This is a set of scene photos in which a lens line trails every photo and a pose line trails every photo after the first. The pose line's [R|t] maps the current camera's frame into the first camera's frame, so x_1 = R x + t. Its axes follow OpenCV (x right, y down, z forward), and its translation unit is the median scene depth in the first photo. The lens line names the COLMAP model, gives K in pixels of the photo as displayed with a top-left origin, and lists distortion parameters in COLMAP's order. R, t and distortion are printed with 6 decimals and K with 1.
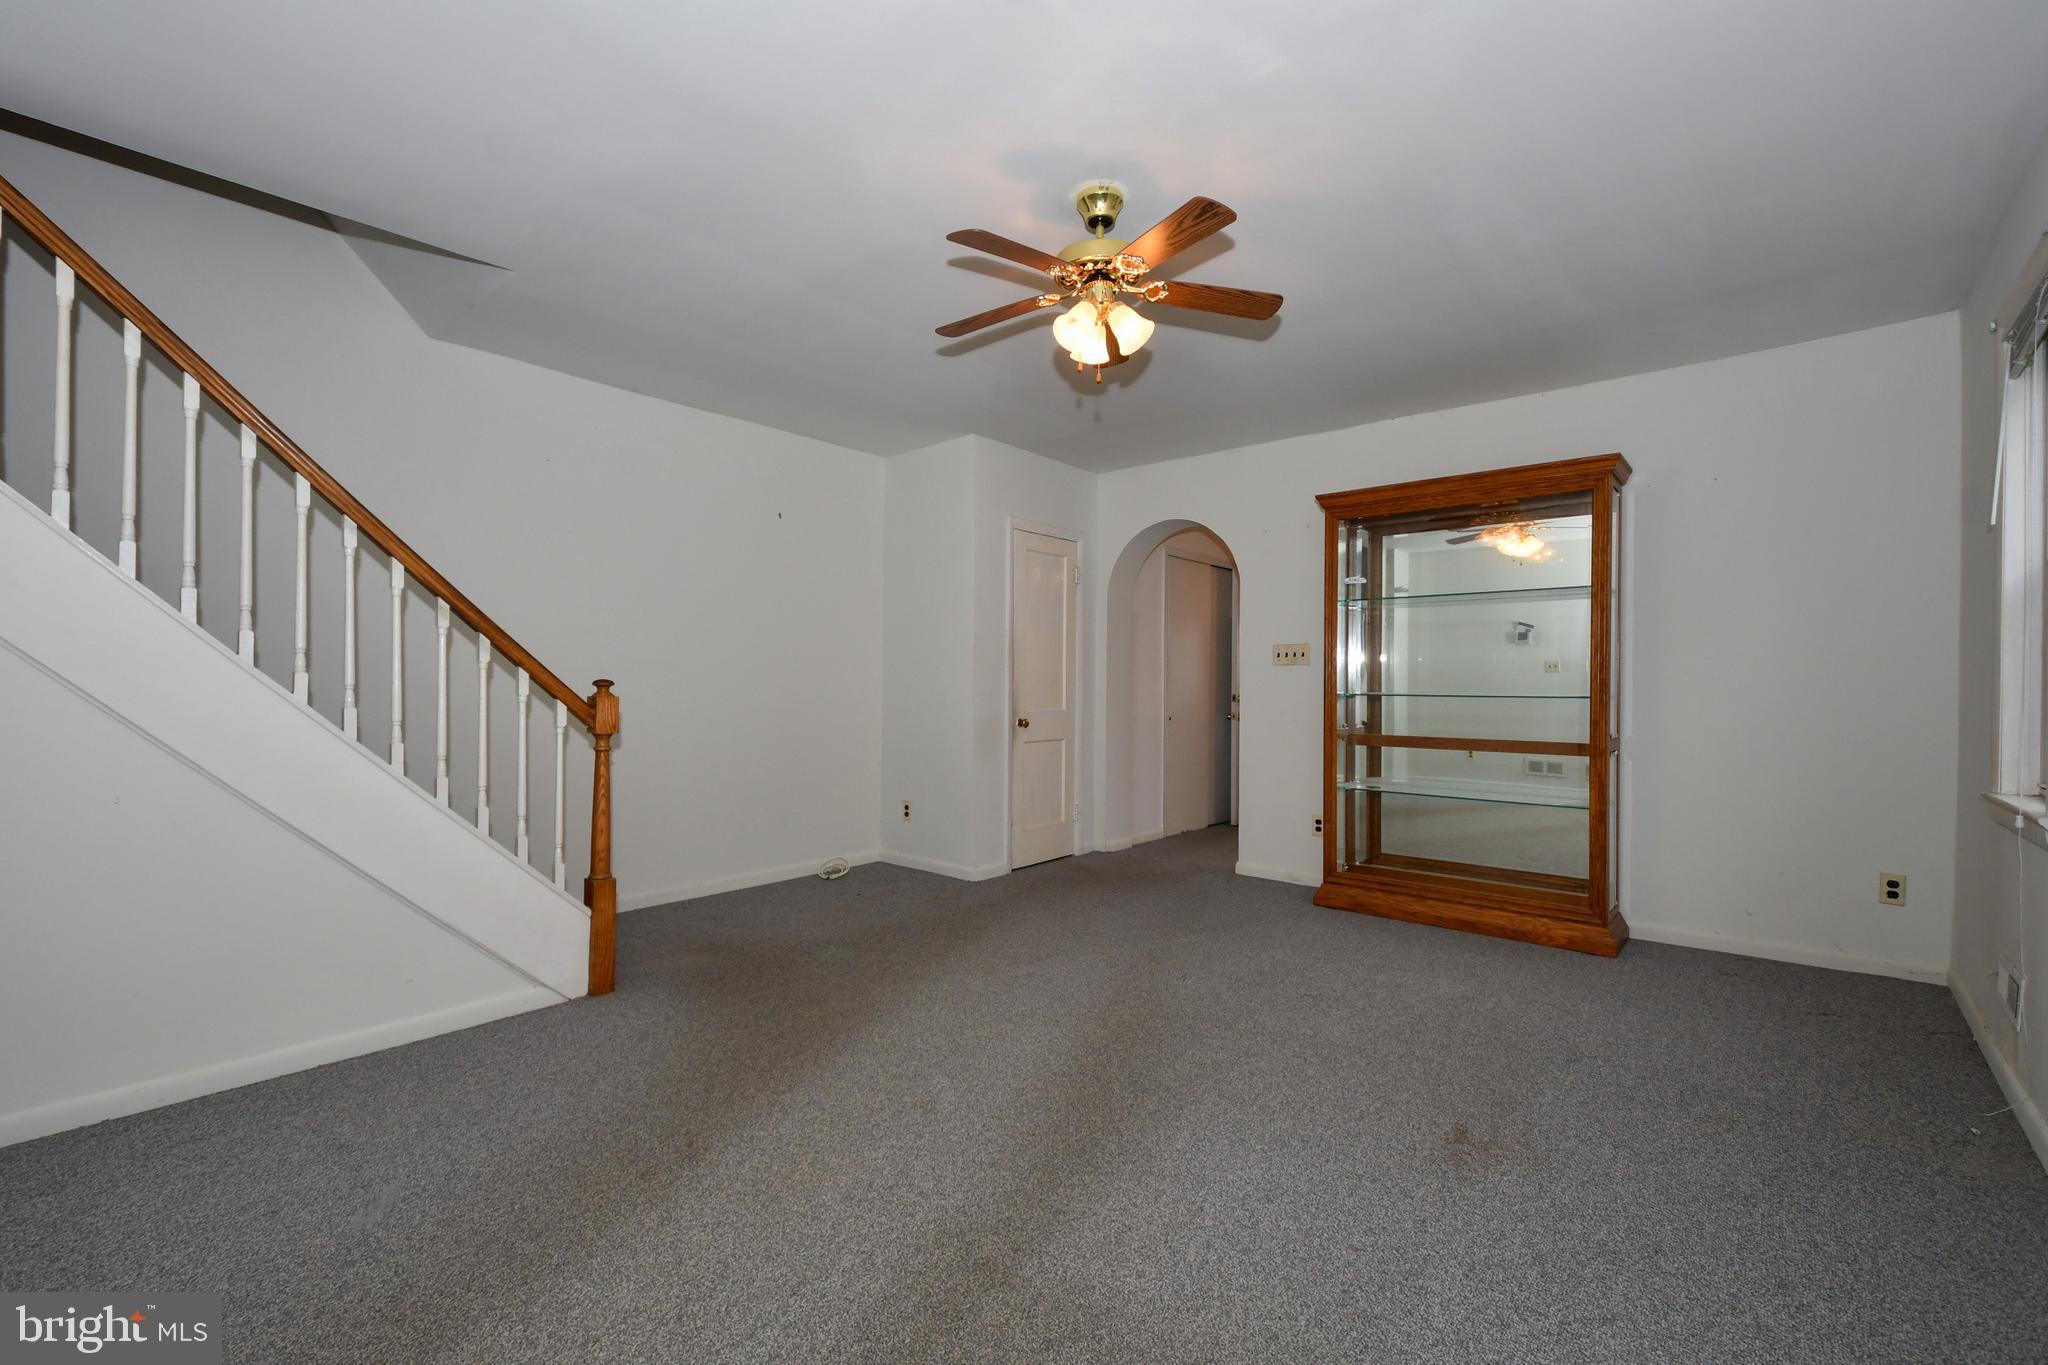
lens RADIAL K [[889.0, 0, 1024.0], [0, 889.0, 682.5], [0, 0, 1]] dist [0.002670, 0.000210]
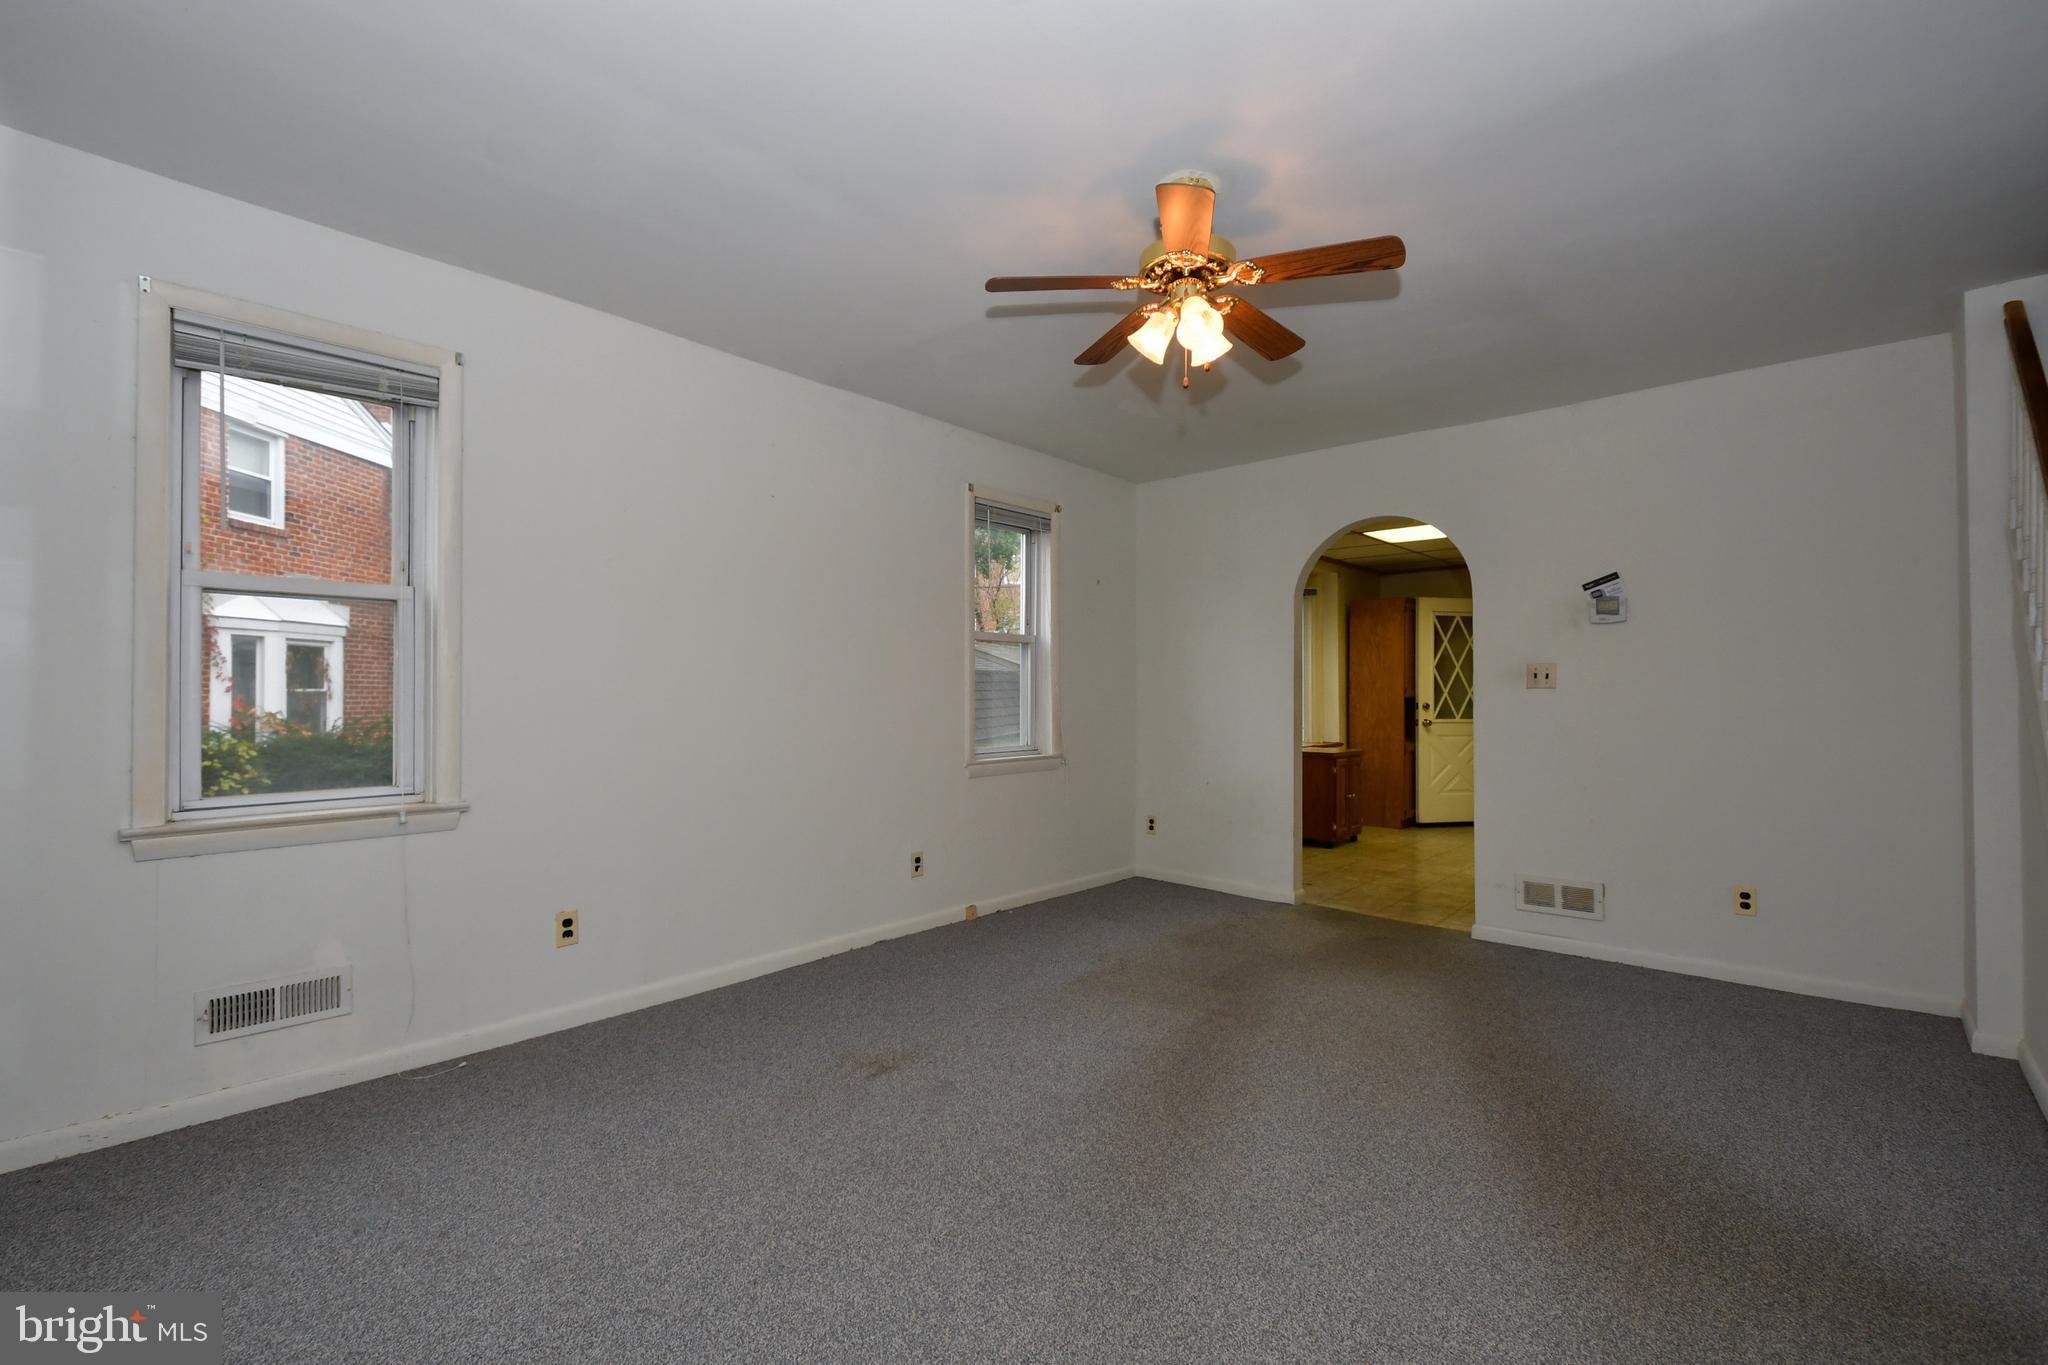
lens RADIAL K [[890.3, 0, 1018.3], [0, 890.3, 692.4], [0, 0, 1]] dist [0.052464, -0.047661]
pose [[-0.999705, -0.005433, 0.023666, 0.182516], [-0.005606, 0.999958, -0.007254, -0.005959], [-0.023626, -0.007385, -0.999694, 1.501947]]
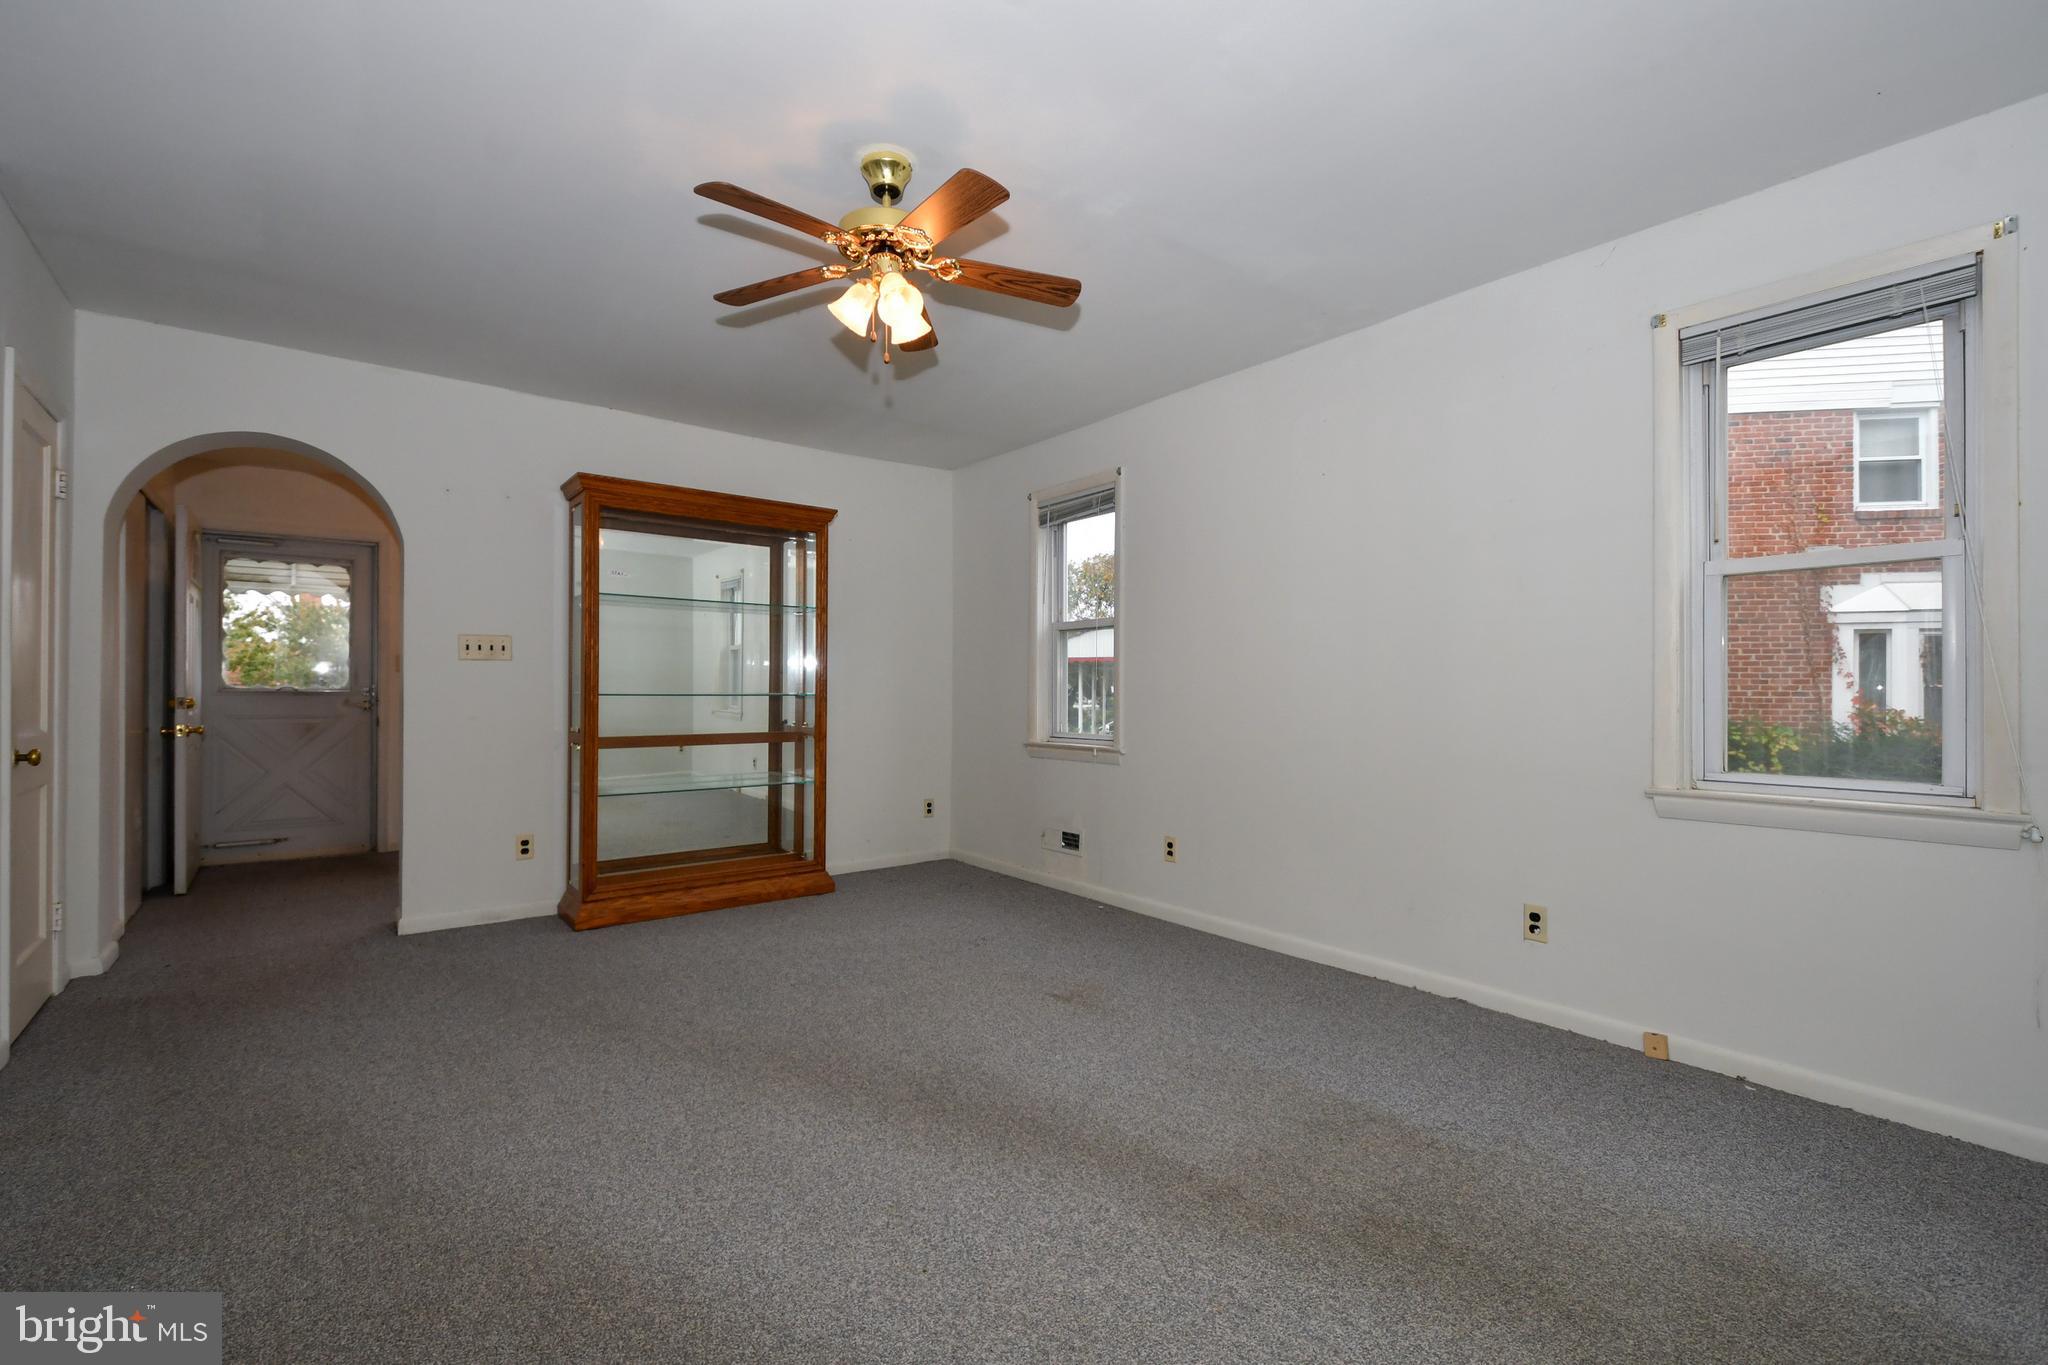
lens RADIAL K [[875.8, 0, 1023.9], [0, 875.8, 689.3], [0, 0, 1]] dist [0.043118, -0.034523]
pose [[0.185649, -0.004154, 0.982607, -0.628034], [-0.008528, 0.999947, 0.005838, -0.002367], [-0.982579, -0.009463, 0.185603, 0.535042]]
